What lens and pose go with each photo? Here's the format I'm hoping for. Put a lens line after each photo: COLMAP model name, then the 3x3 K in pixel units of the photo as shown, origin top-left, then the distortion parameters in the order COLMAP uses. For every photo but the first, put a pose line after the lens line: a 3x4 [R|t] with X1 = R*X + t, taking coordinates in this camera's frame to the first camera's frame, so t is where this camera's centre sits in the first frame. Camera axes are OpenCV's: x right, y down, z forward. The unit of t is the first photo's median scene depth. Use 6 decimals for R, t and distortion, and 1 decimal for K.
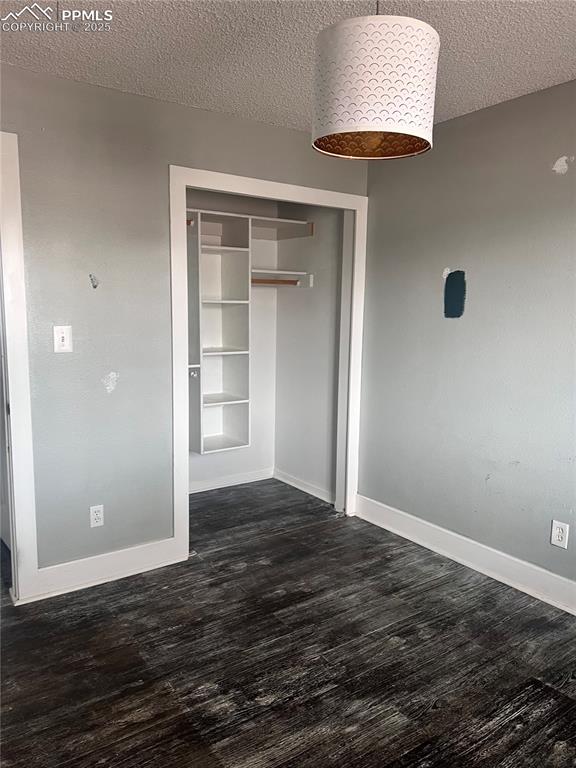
lens RADIAL K [[581.2, 0, 287.8], [0, 581.2, 383.8], [0, 0, 1]] dist [0.043938, -0.046839]
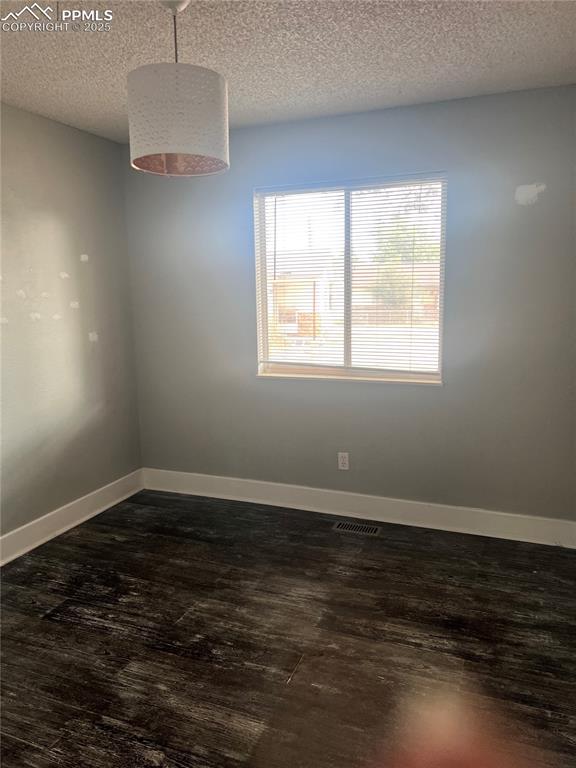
lens RADIAL K [[581.2, 0, 290.6], [0, 581.2, 383.1], [0, 0, 1]] dist [0.043938, -0.046839]
pose [[-0.552733, -0.132703, 0.822725, -0.797314], [0.124234, 0.963087, 0.238808, -0.168025], [-0.824046, 0.234207, -0.515844, 1.178422]]
